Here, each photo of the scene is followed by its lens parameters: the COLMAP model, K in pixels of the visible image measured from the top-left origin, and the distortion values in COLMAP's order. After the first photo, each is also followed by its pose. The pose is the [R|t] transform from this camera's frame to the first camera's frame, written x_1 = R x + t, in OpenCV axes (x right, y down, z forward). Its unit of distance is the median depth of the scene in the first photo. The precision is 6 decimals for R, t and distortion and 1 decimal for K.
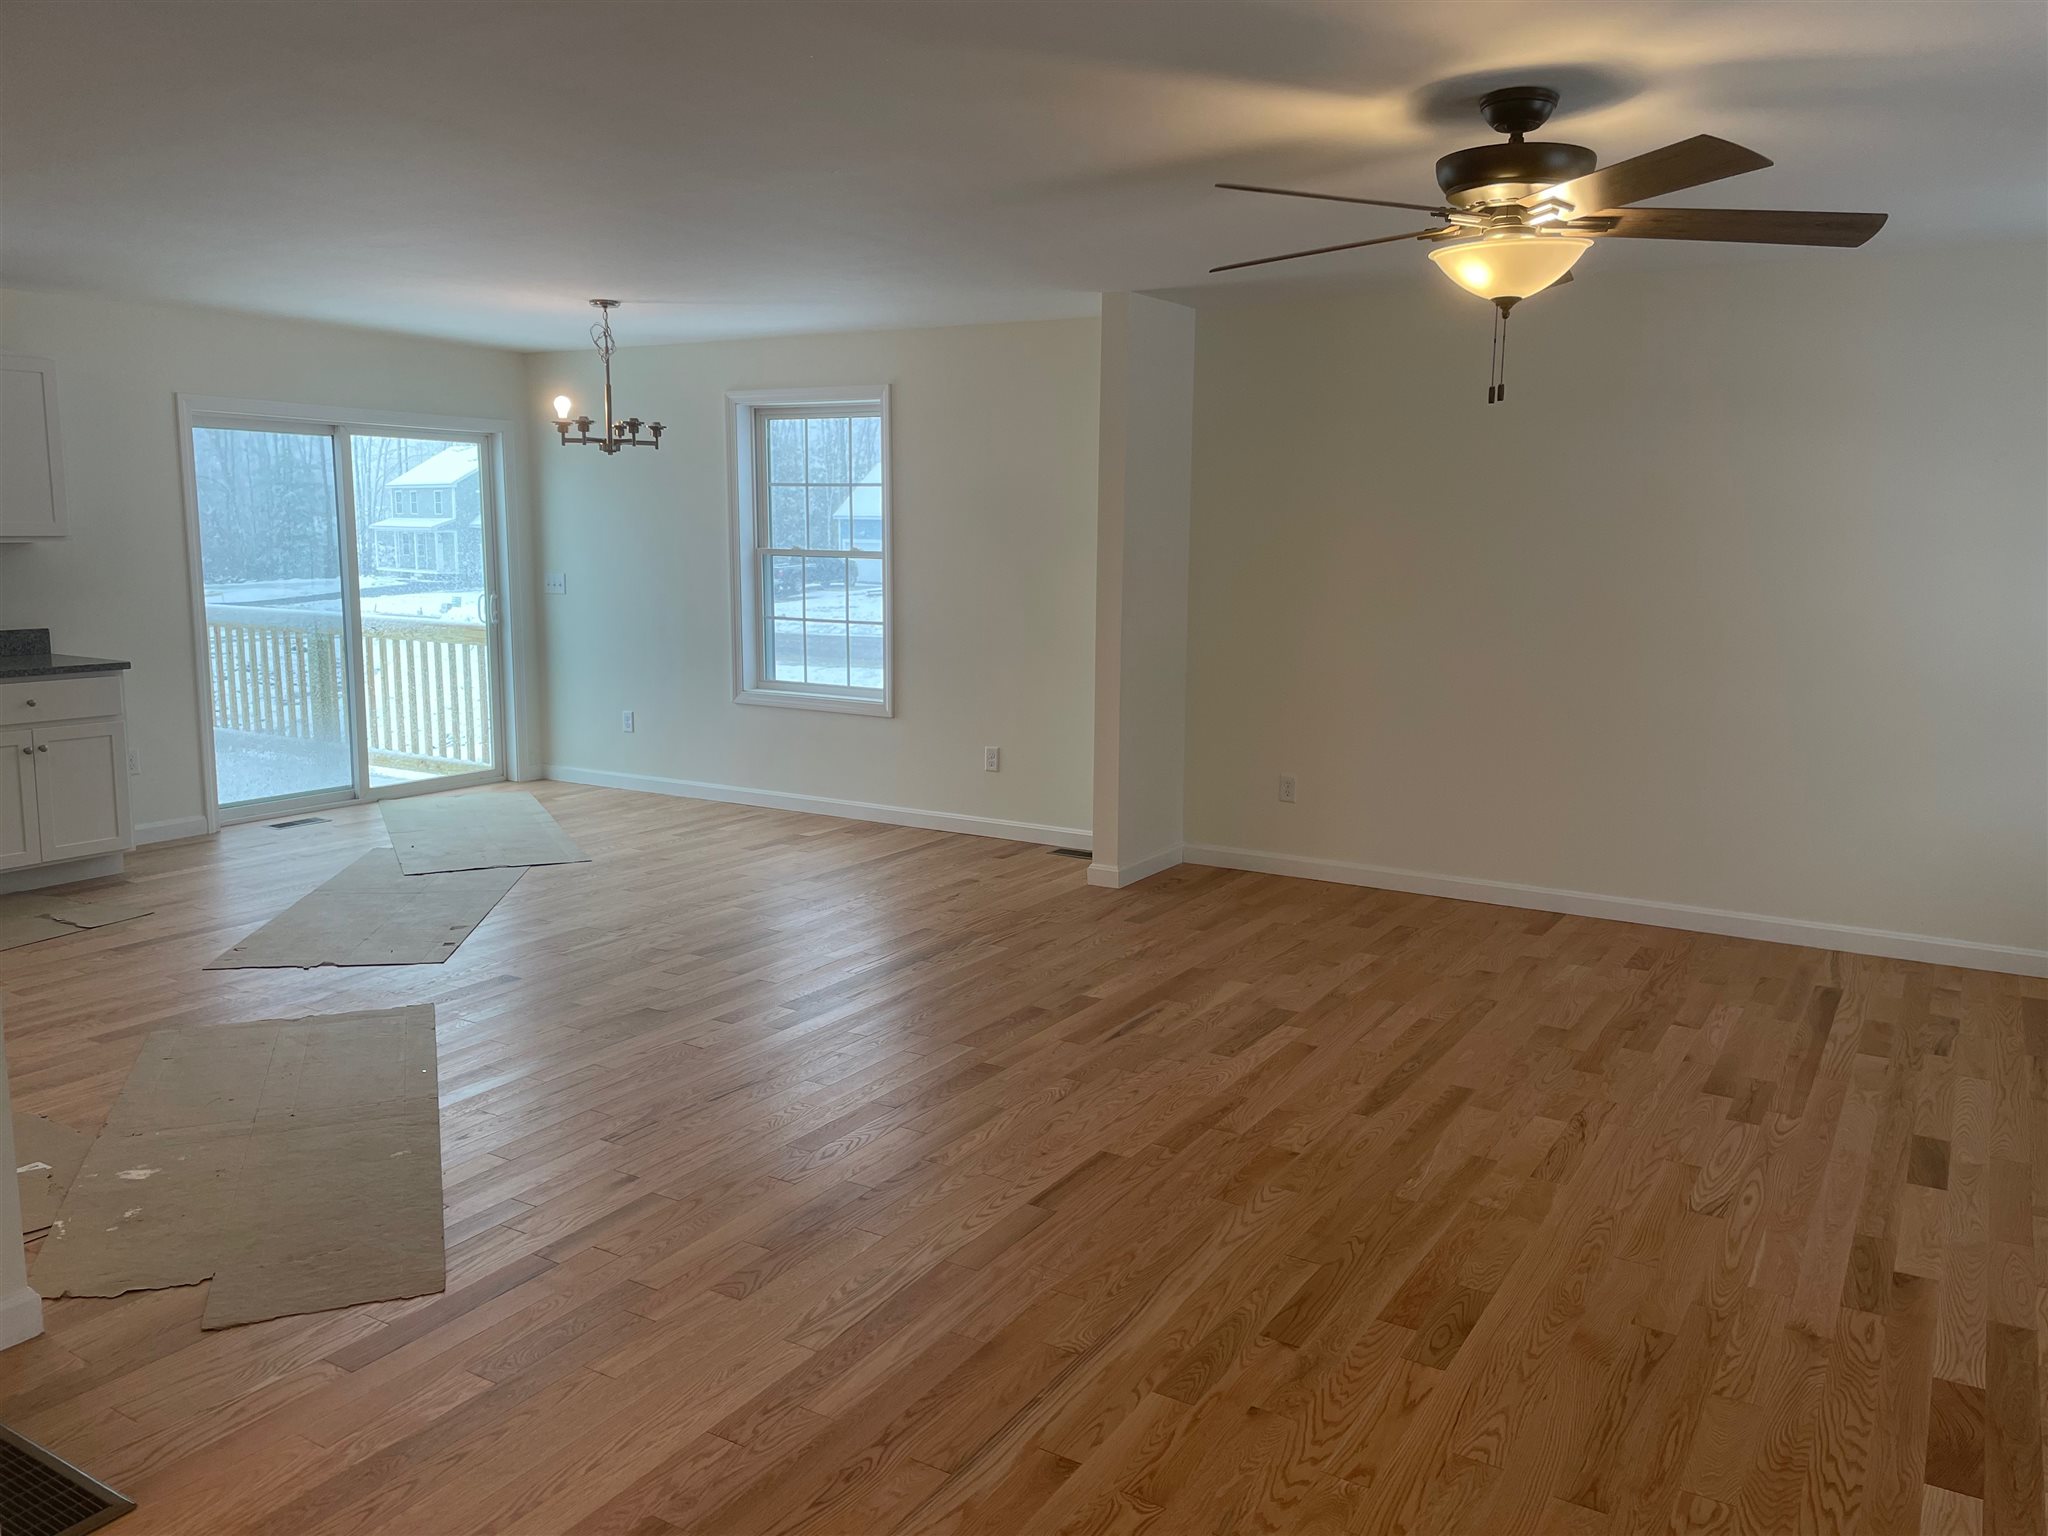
lens RADIAL K [[1542.8, 0, 1036.1], [0, 1542.8, 758.1], [0, 0, 1]] dist [0.087003, -0.110468]
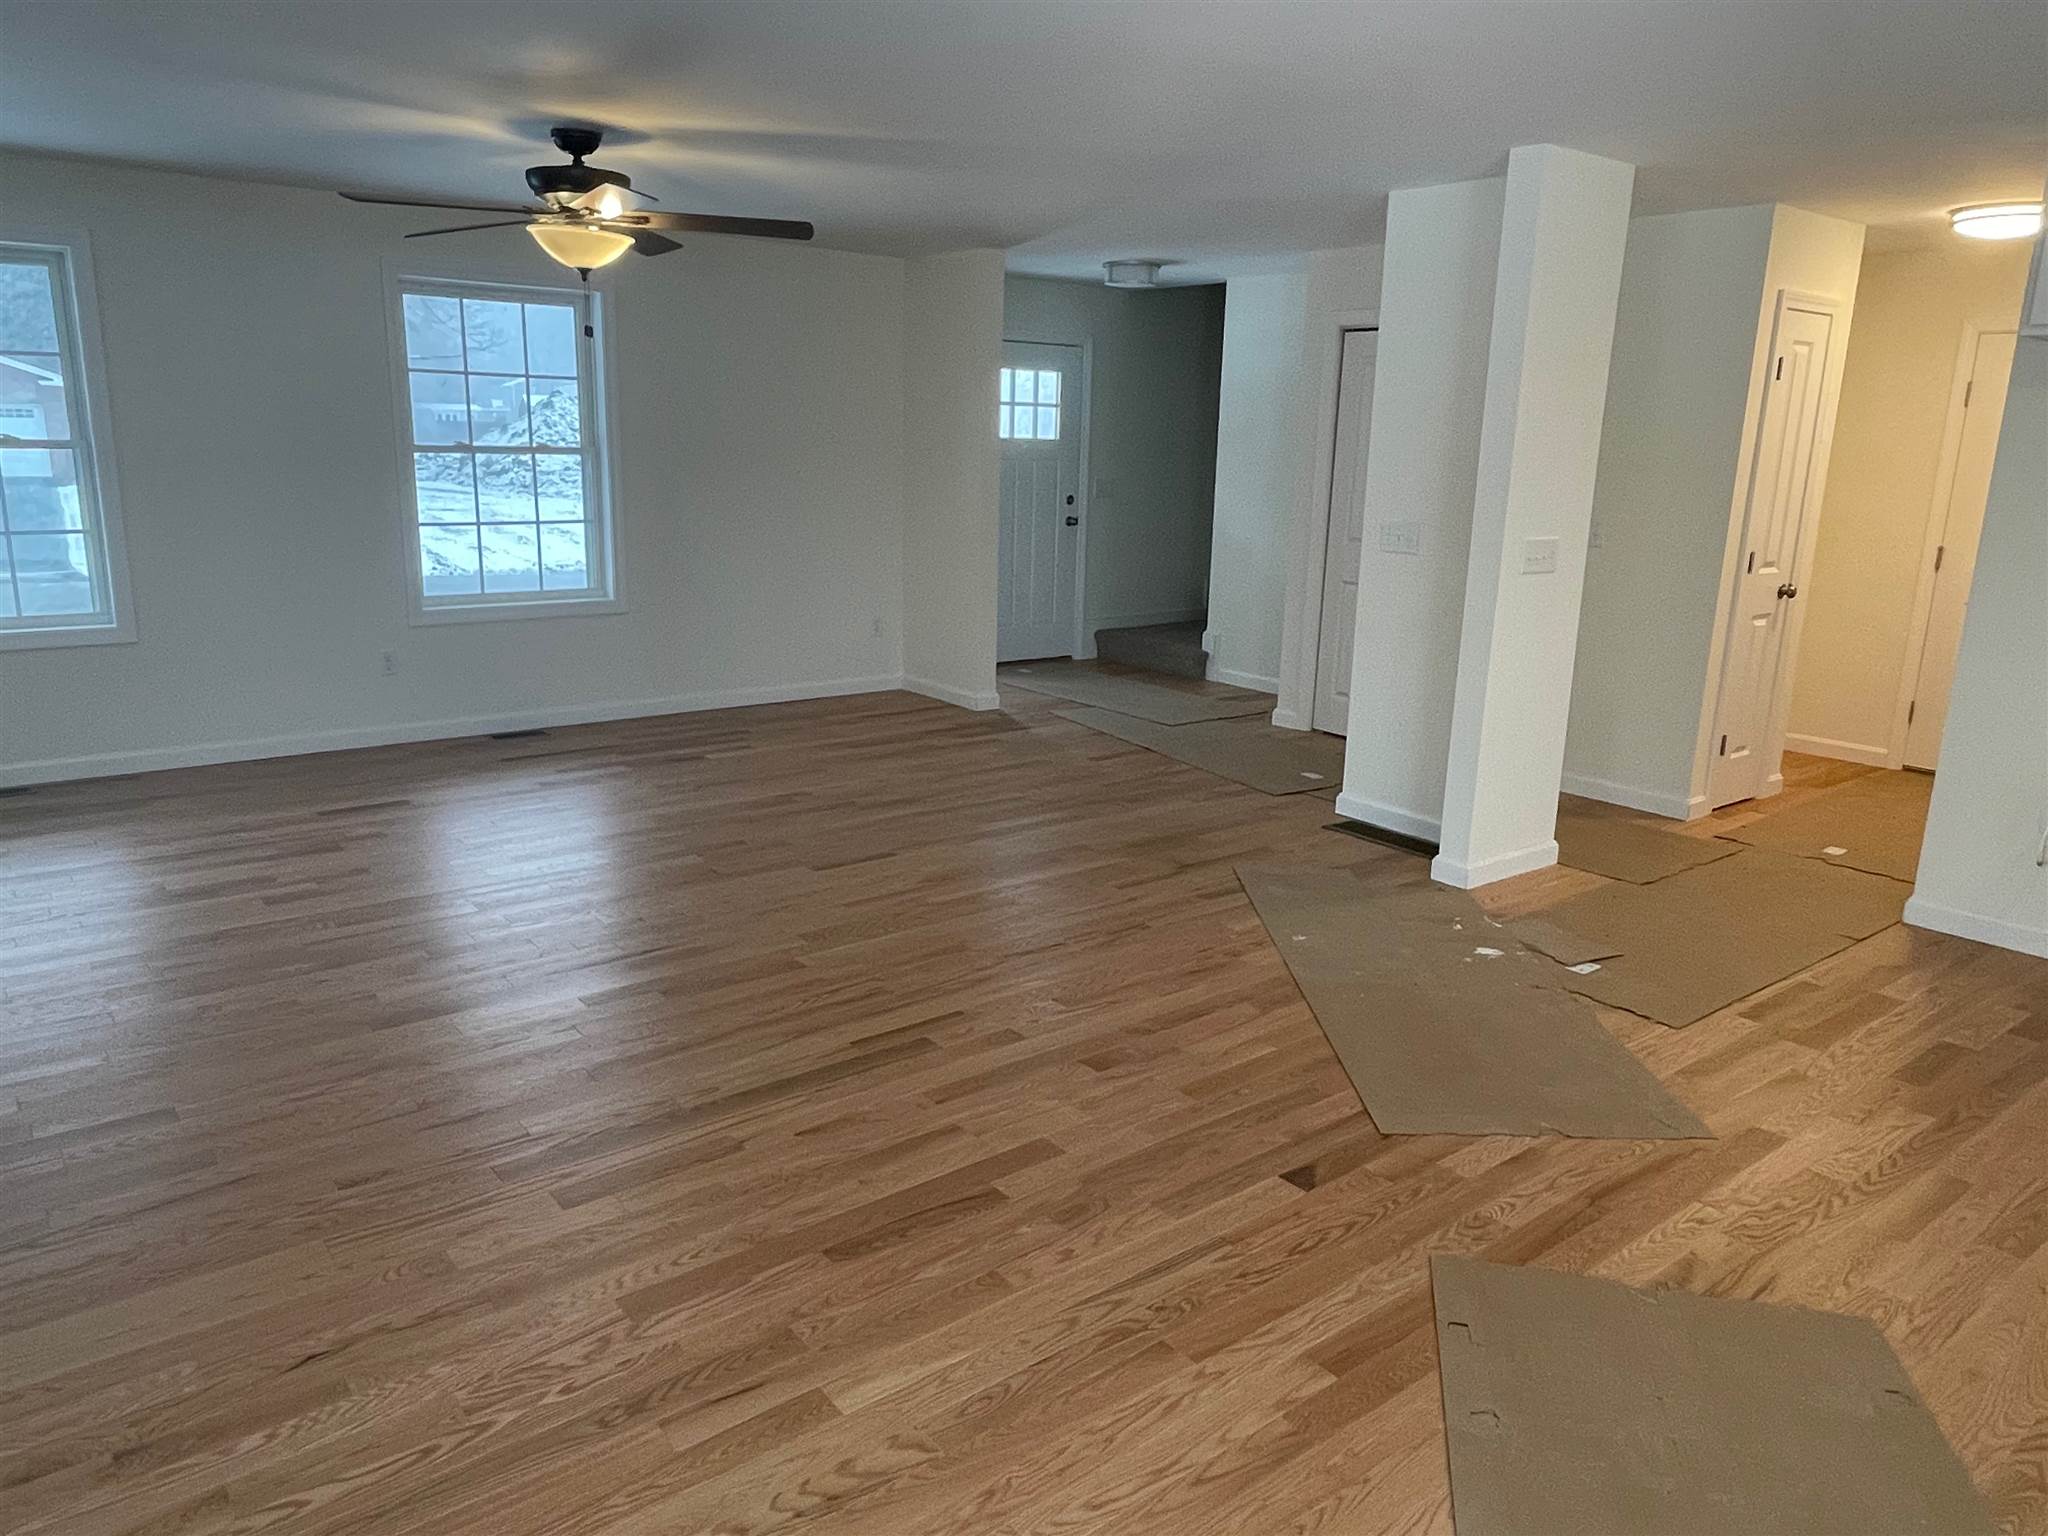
lens RADIAL K [[1383.9, 0, 1024.6], [0, 1383.9, 760.3], [0, 0, 1]] dist [0.010790, -0.020019]
pose [[-0.936997, -0.114163, 0.330157, -0.471117], [0.015912, 0.930166, 0.366795, -0.266069], [-0.348975, 0.348940, -0.869746, 1.725461]]
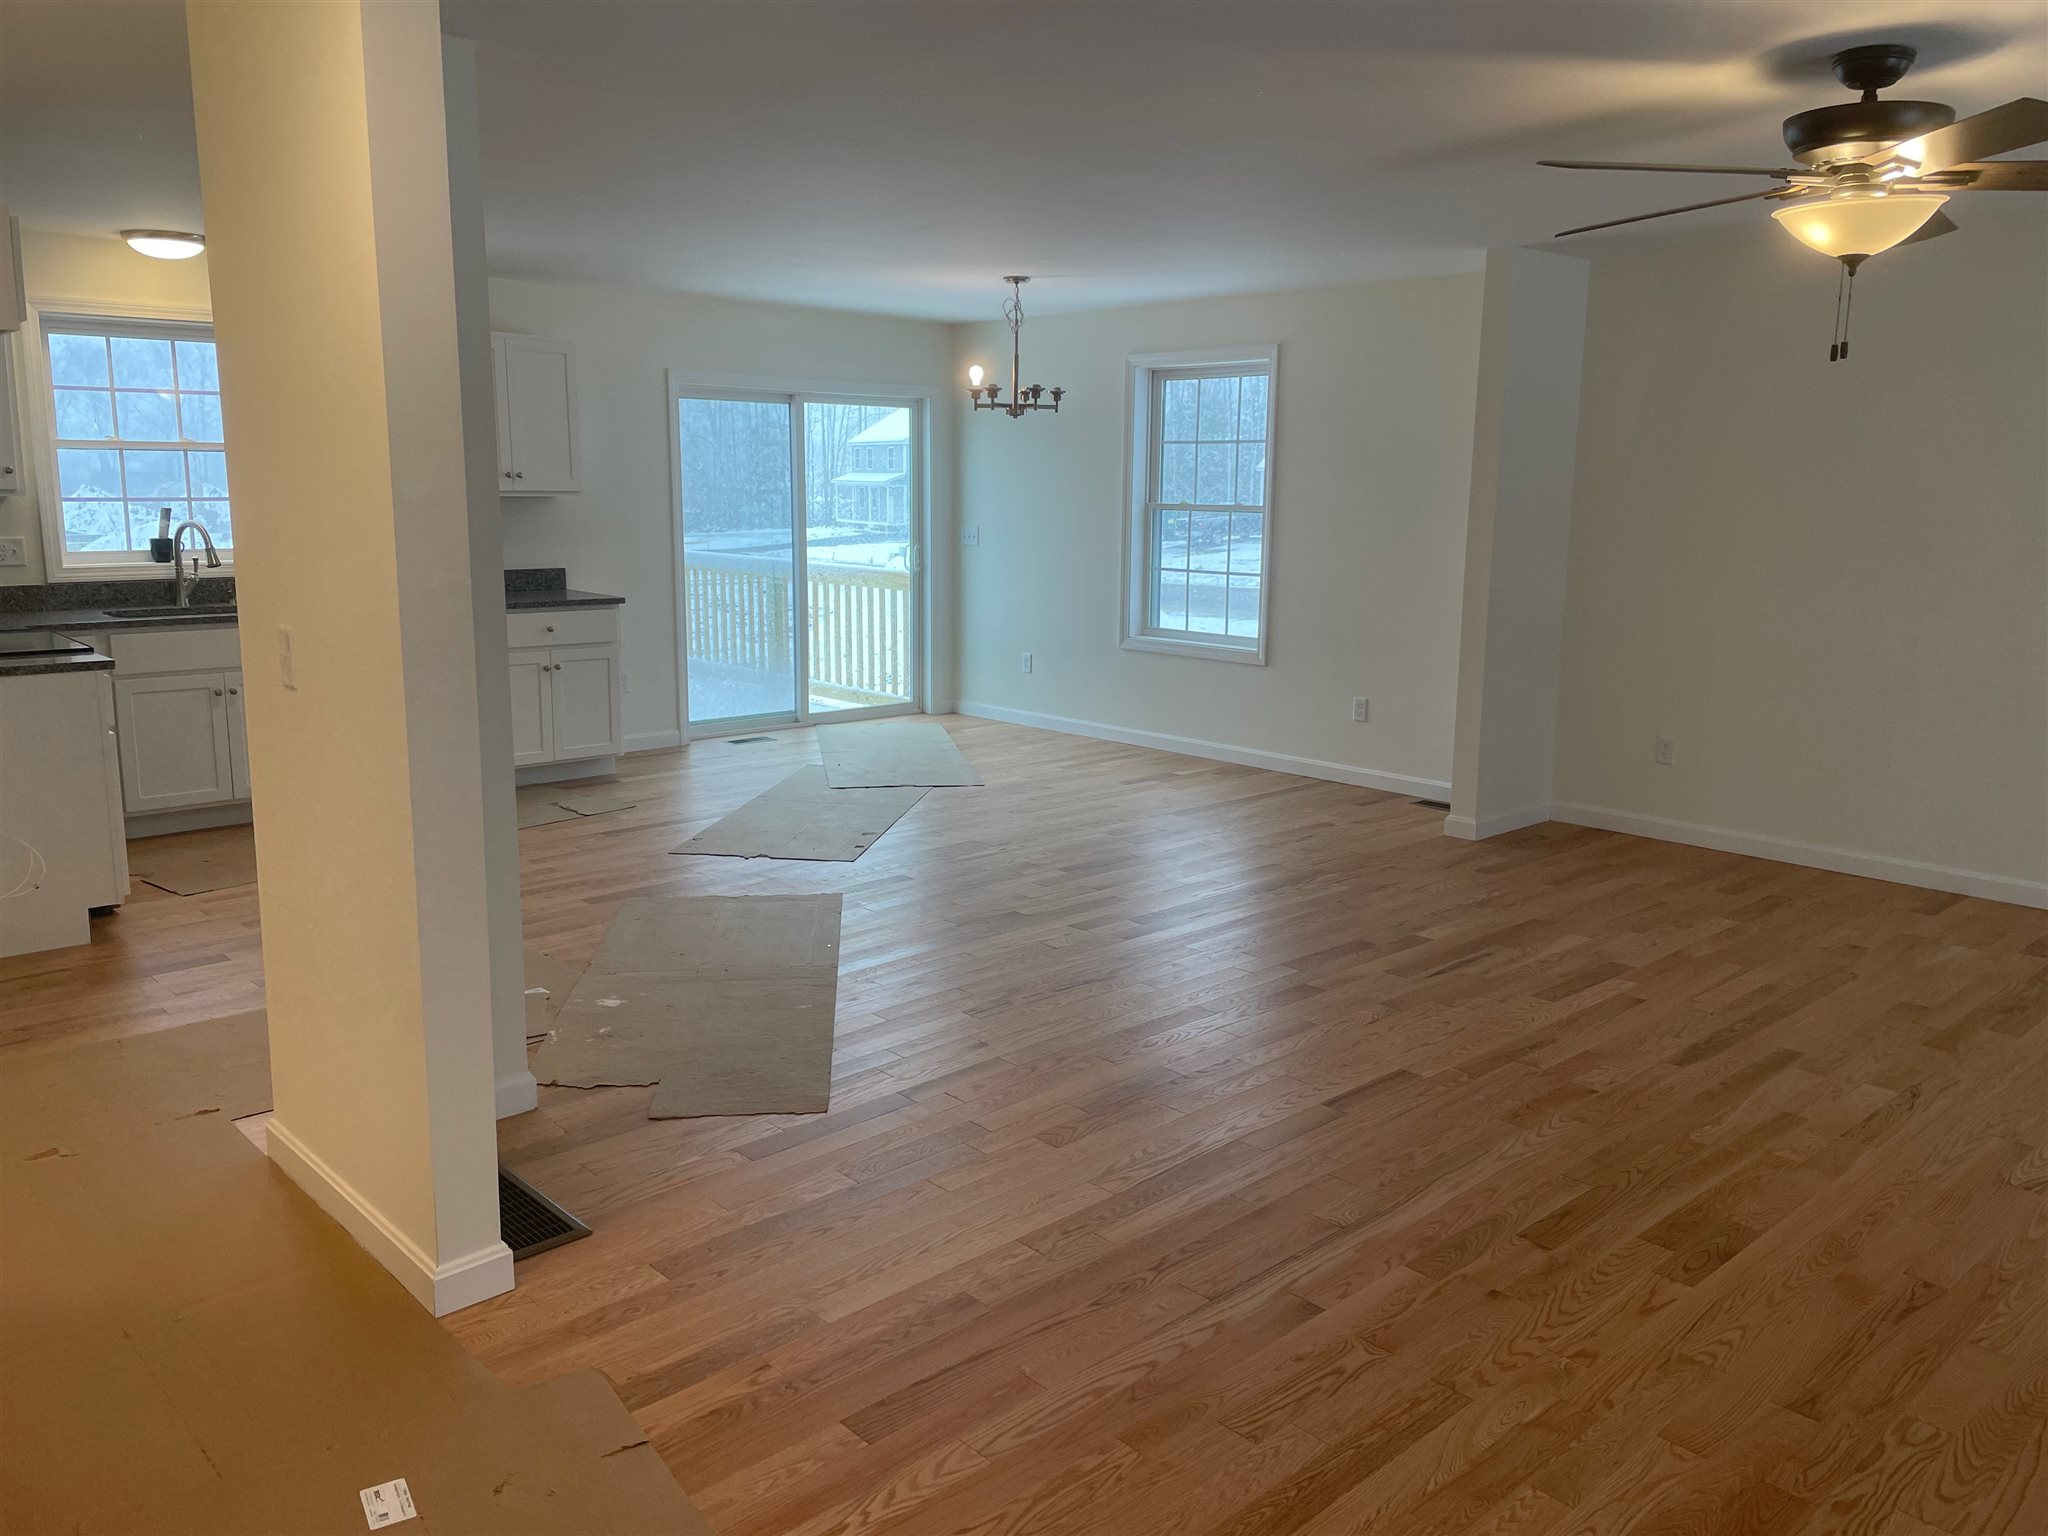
lens RADIAL K [[1542.8, 0, 1025.9], [0, 1542.8, 751.4], [0, 0, 1]] dist [0.087003, -0.110468]
pose [[0.961833, 0.048049, -0.269384, 0.061263], [-0.041076, 0.998660, 0.031465, 0.009018], [0.270535, -0.019199, 0.962519, -0.088013]]
